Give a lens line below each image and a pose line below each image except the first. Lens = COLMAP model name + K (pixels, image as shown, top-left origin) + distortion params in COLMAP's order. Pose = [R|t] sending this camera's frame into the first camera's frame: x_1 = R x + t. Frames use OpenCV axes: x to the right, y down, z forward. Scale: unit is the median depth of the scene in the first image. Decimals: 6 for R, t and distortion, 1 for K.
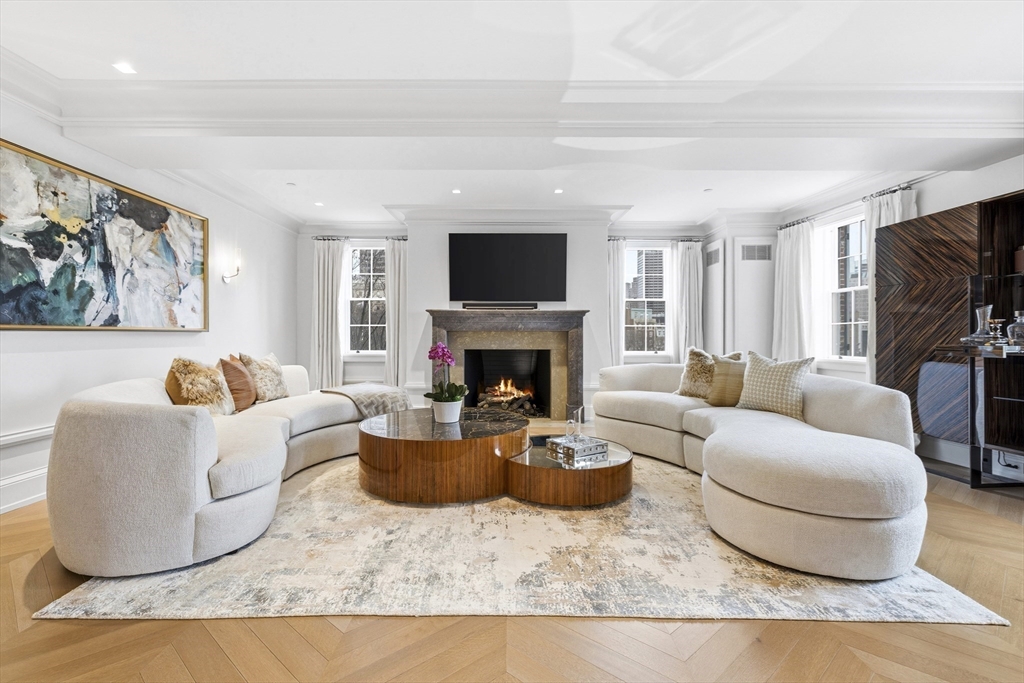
lens RADIAL K [[442.4, 0, 508.0], [0, 442.4, 336.2], [0, 0, 1]] dist [0.000254, 0.000121]
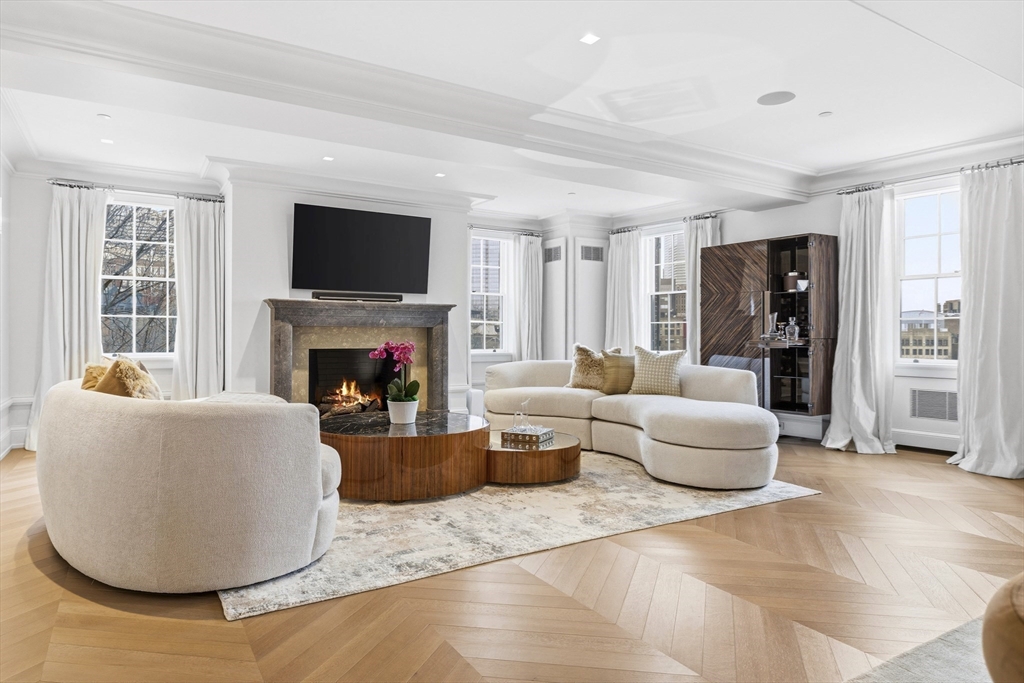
lens RADIAL K [[617.0, 0, 504.9], [0, 617.0, 335.8], [0, 0, 1]] dist [-0.000614, 0.000136]
pose [[0.854965, 0.000413, 0.518686, -0.548651], [-0.002688, 0.999990, 0.003635, 0.000781], [-0.518679, -0.004502, 0.854957, -0.207253]]
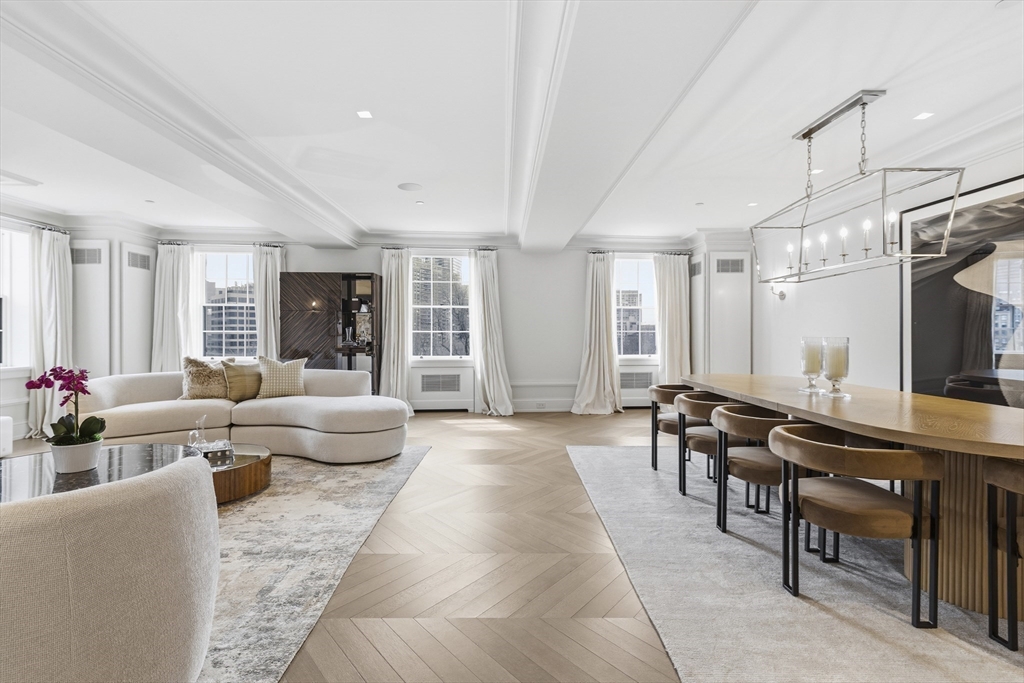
lens RADIAL K [[477.9, 0, 507.4], [0, 477.9, 334.2], [0, 0, 1]] dist [-0.002132, -0.000406]
pose [[-0.013894, -0.002981, 0.999899, -0.829778], [-0.001857, 0.999994, 0.002955, -0.035053], [-0.999902, -0.001816, -0.013900, 0.235541]]
